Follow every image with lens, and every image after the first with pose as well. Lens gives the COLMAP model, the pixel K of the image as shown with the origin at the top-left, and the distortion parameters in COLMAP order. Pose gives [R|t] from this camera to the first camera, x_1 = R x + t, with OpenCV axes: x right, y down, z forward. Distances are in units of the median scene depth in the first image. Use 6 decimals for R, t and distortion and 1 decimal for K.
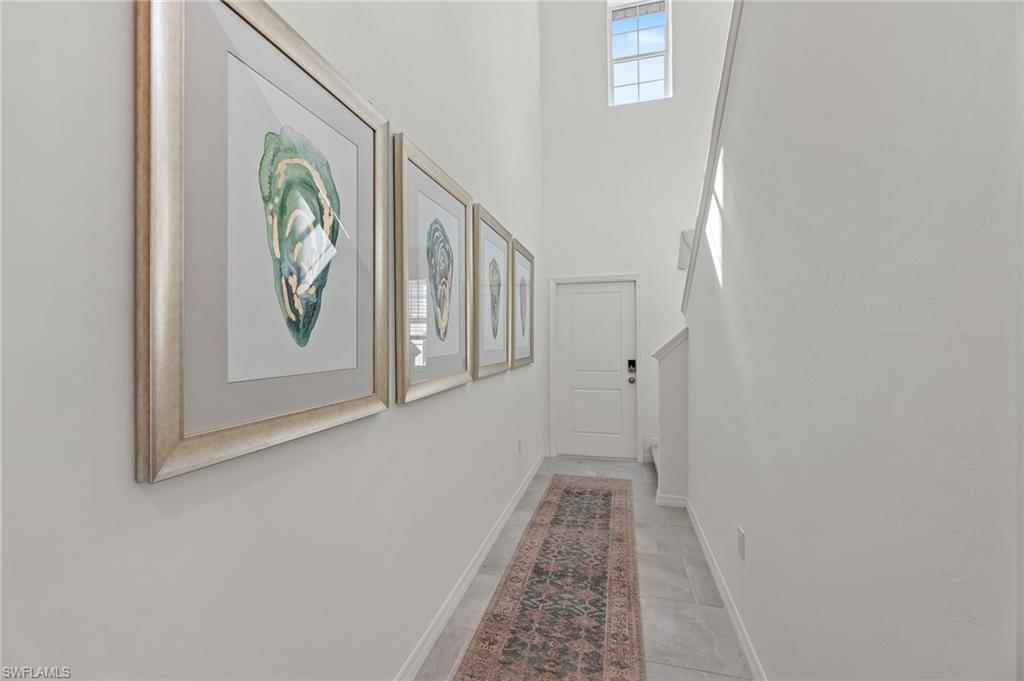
lens RADIAL K [[409.0, 0, 511.6], [0, 409.0, 338.2], [0, 0, 1]] dist [-0.000651, 0.000707]
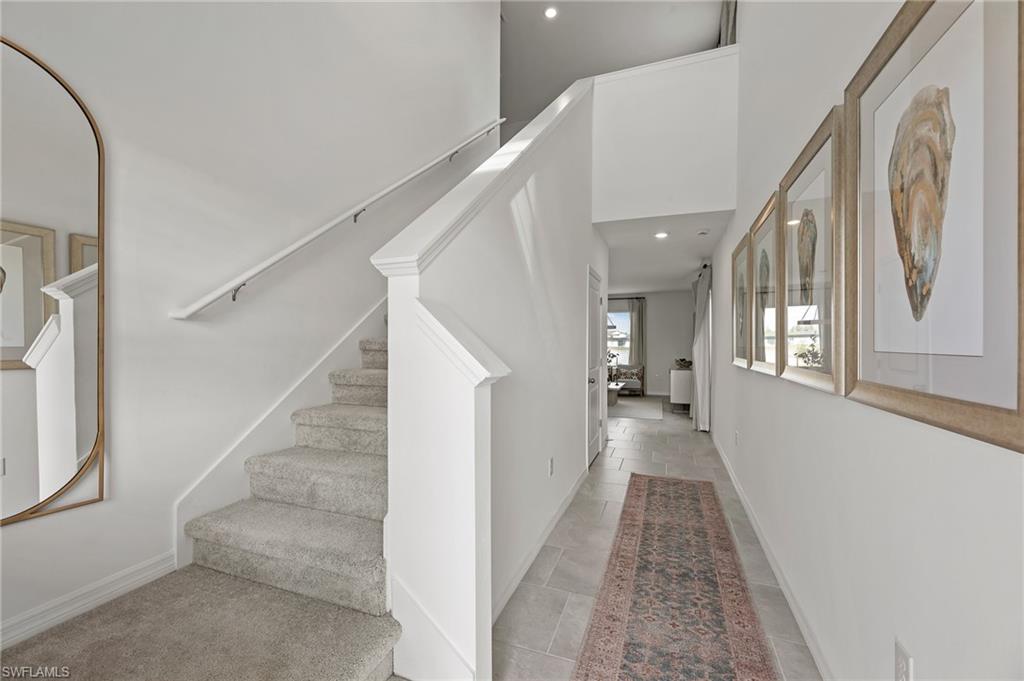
lens RADIAL K [[409.0, 0, 514.6], [0, 409.0, 341.5], [0, 0, 1]] dist [-0.000651, 0.000707]
pose [[-0.994106, 0.006154, 0.108241, 0.414225], [0.005926, 0.999979, -0.002427, 0.019984], [-0.108254, -0.001772, -0.994122, 2.020834]]
